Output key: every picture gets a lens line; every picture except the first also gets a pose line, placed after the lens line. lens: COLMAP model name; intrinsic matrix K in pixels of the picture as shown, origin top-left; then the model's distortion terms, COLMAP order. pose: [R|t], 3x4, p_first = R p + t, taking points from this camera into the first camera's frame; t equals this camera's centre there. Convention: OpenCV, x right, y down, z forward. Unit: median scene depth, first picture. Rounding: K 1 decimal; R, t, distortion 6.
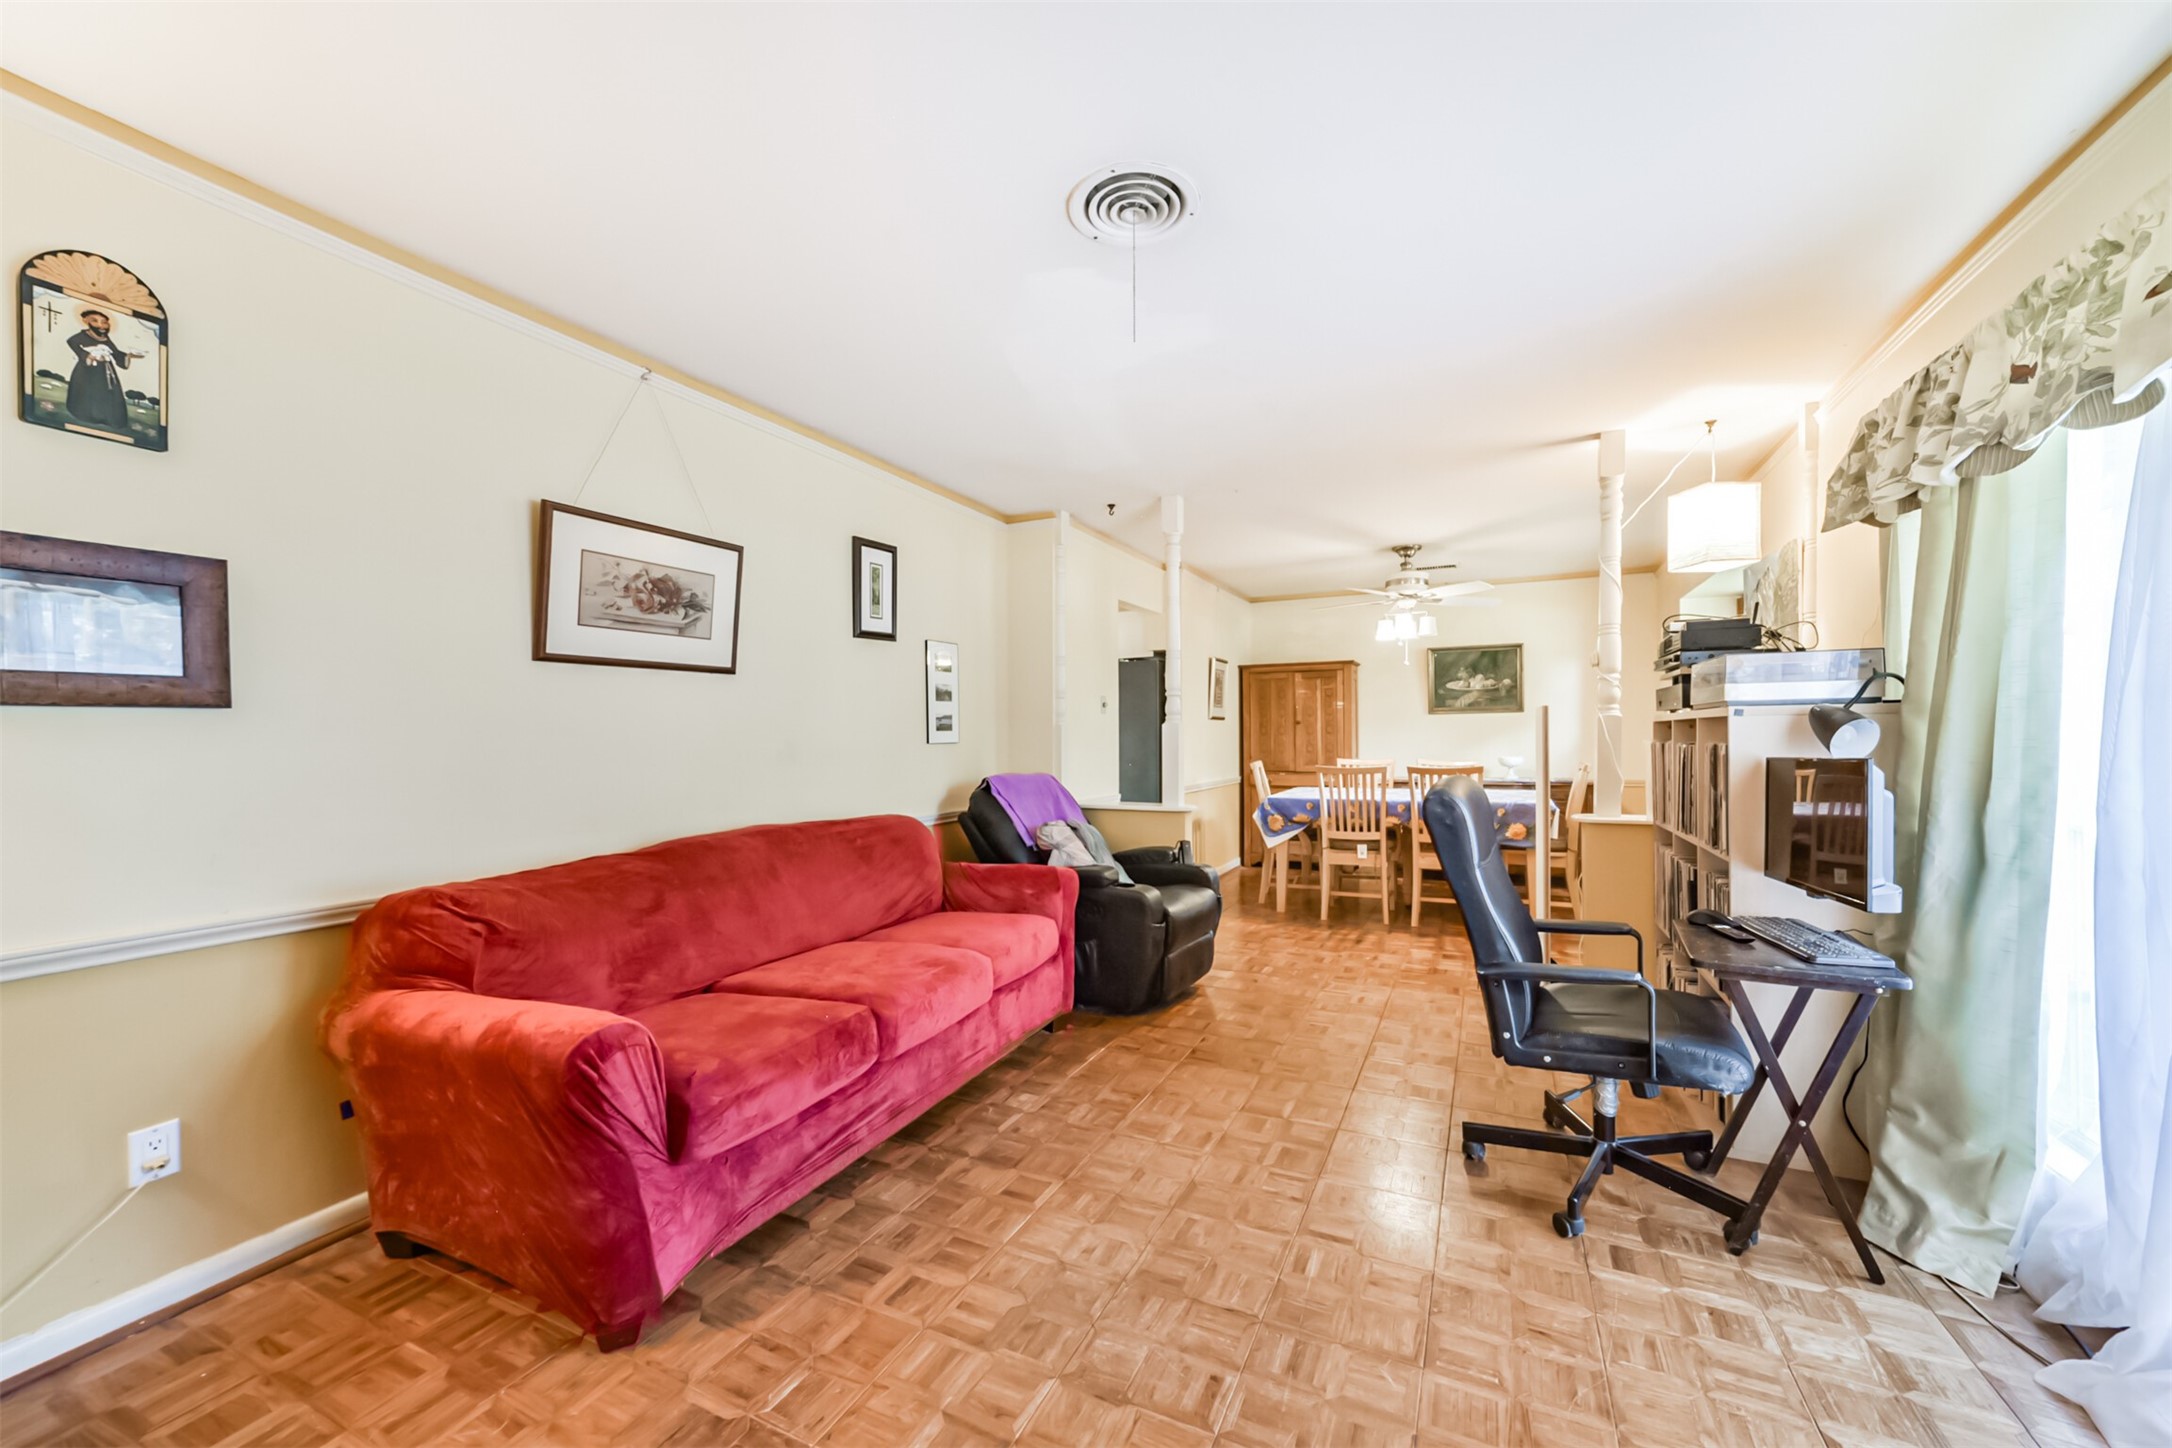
lens RADIAL K [[844.7, 0, 1091.3], [0, 844.7, 731.1], [0, 0, 1]] dist [-0.001004, 0.002084]
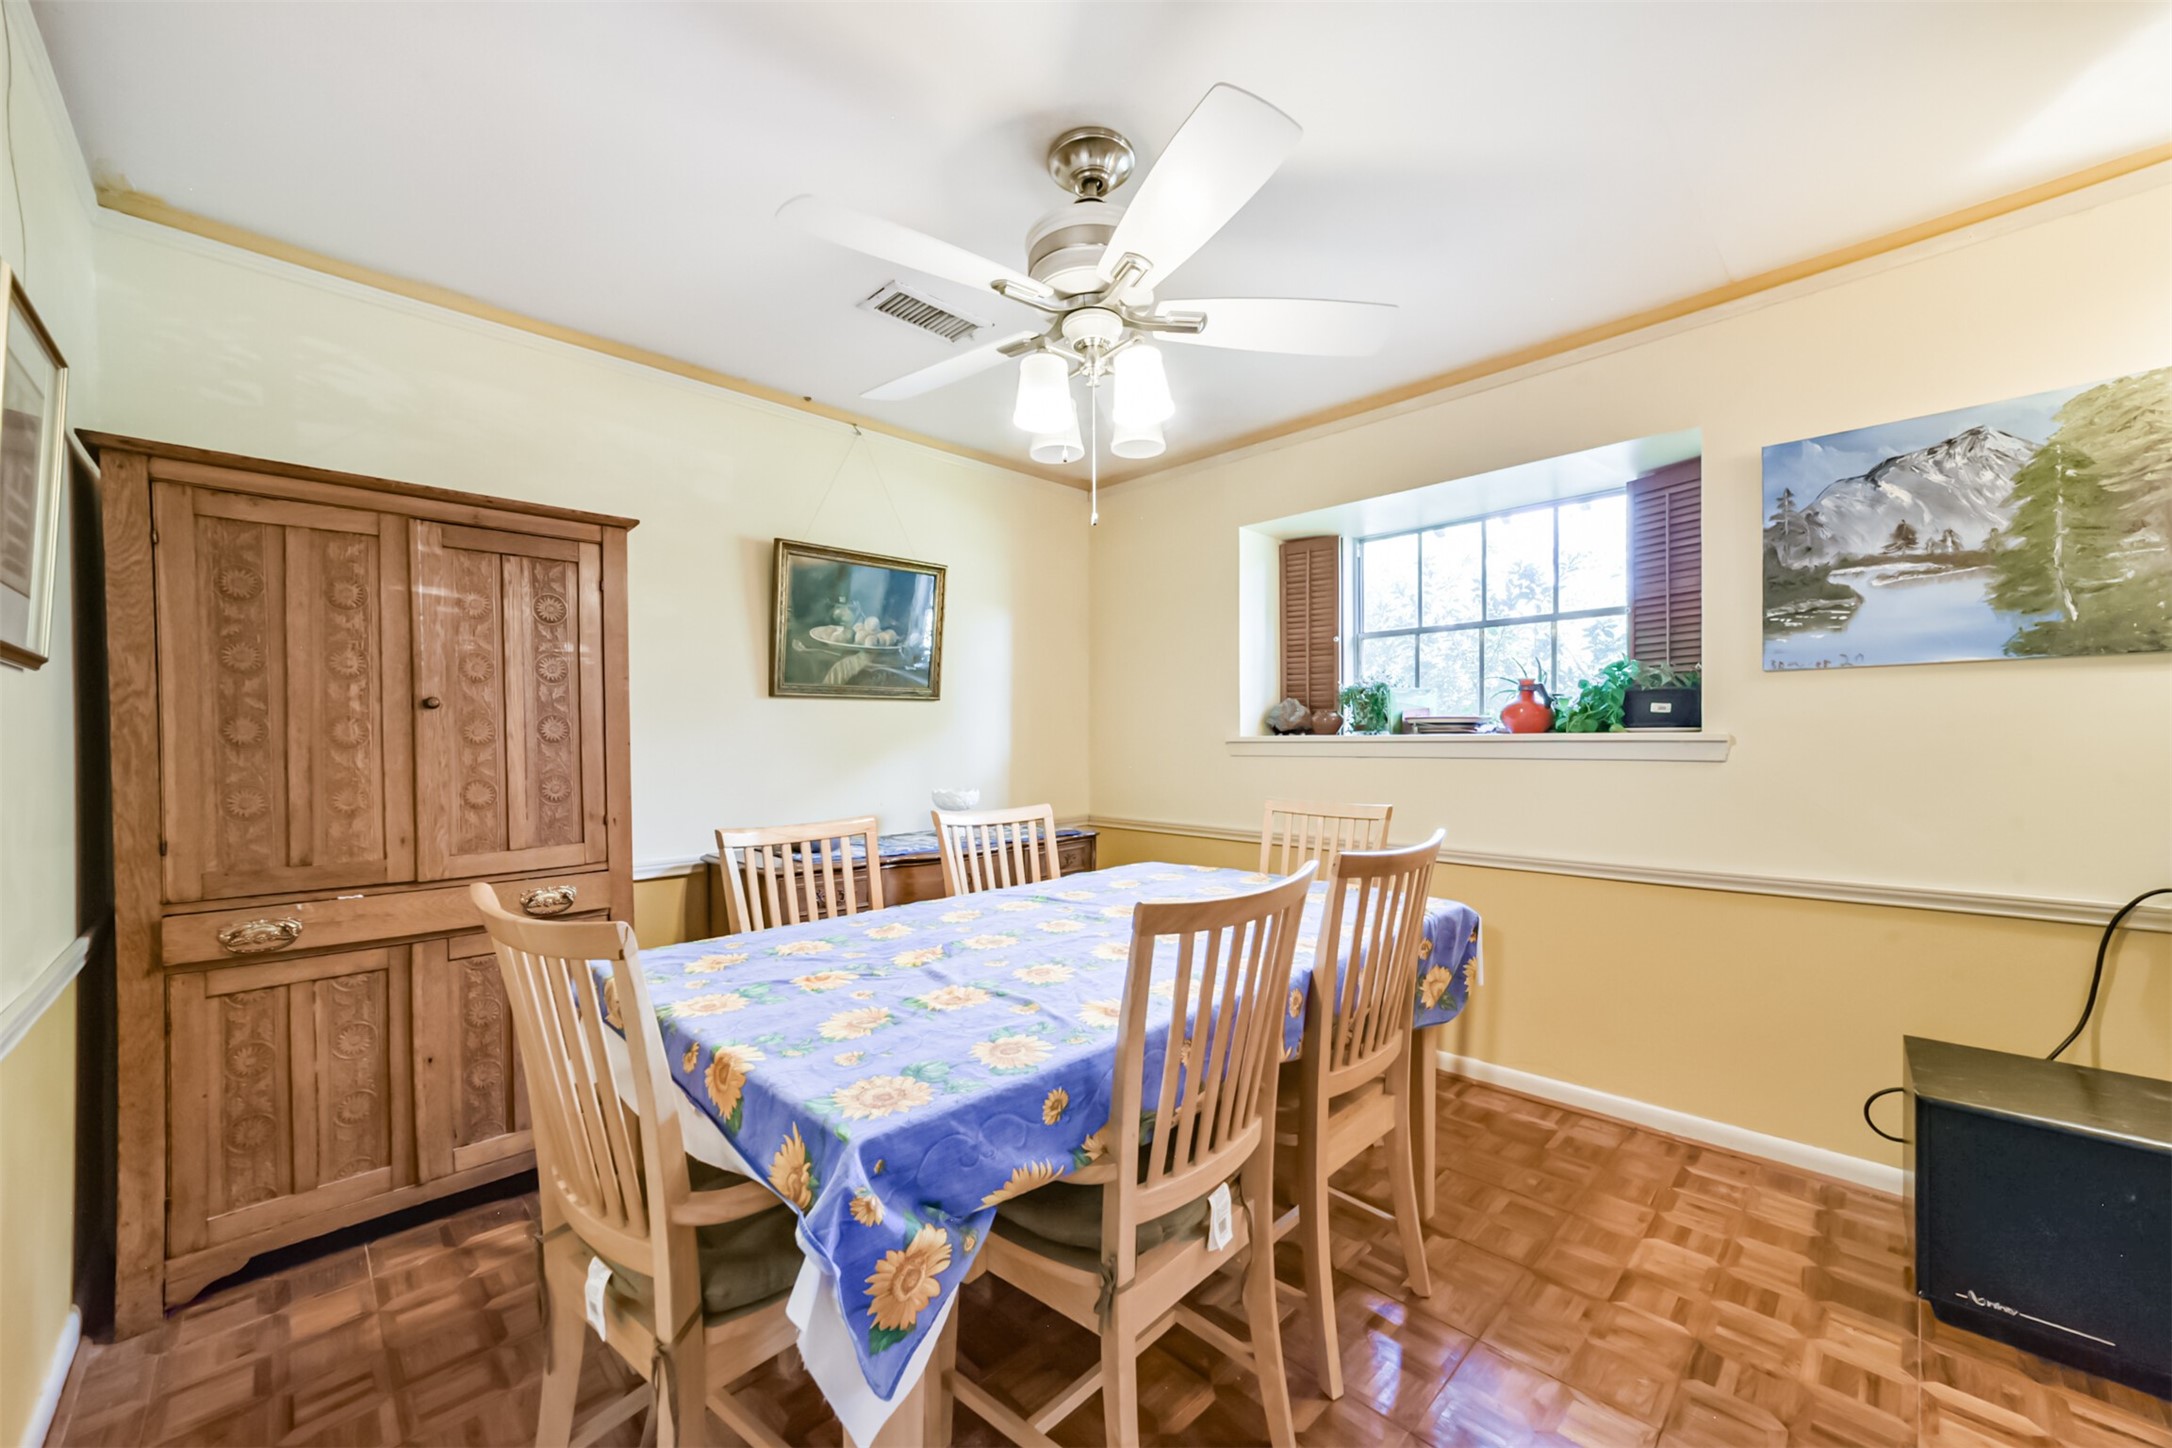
lens RADIAL K [[844.7, 0, 1091.3], [0, 844.7, 740.7], [0, 0, 1]] dist [-0.001004, 0.002084]
pose [[0.334815, 0.004430, 0.942273, 0.076014], [0.004378, 0.999971, -0.006257, 0.005679], [-0.942274, 0.006220, 0.334786, 0.925283]]
